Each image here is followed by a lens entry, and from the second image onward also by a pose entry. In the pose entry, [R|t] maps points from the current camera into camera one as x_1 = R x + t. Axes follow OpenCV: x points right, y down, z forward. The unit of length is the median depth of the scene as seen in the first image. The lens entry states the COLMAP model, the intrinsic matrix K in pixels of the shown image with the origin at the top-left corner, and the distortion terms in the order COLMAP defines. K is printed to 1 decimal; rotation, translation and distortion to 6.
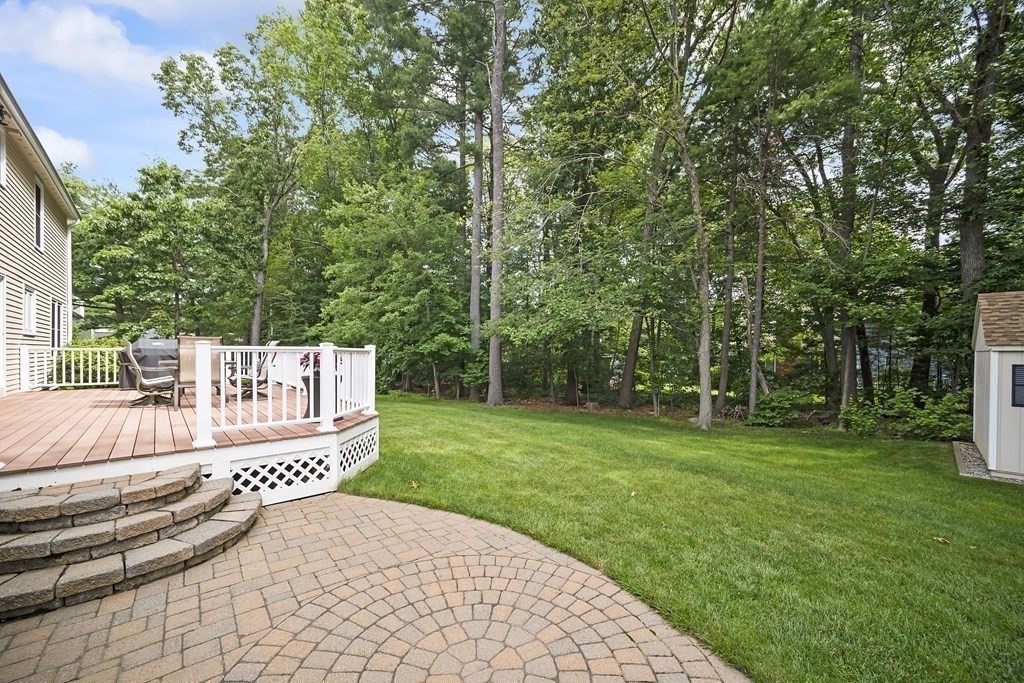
lens RADIAL K [[419.0, 0, 536.5], [0, 419.0, 361.6], [0, 0, 1]] dist [0.001415, 0.000643]
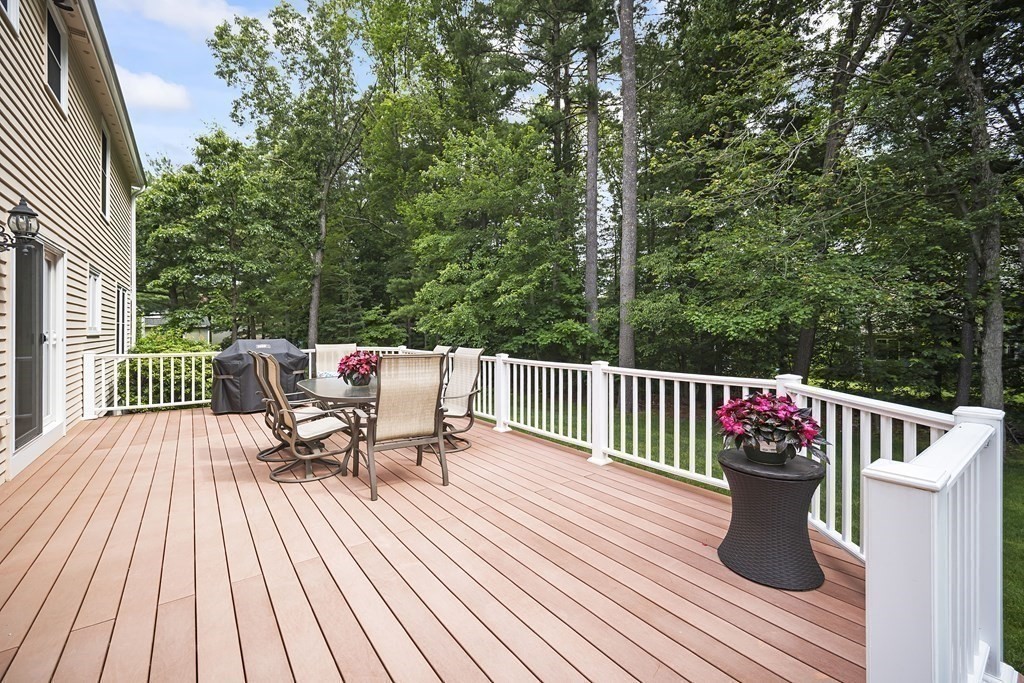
lens RADIAL K [[419.0, 0, 509.2], [0, 419.0, 333.7], [0, 0, 1]] dist [0.001415, 0.000643]
pose [[0.996974, -0.006271, -0.077480, -0.208742], [0.005154, 0.999880, -0.014608, -0.024212], [0.077563, 0.014164, 0.996887, 0.160412]]
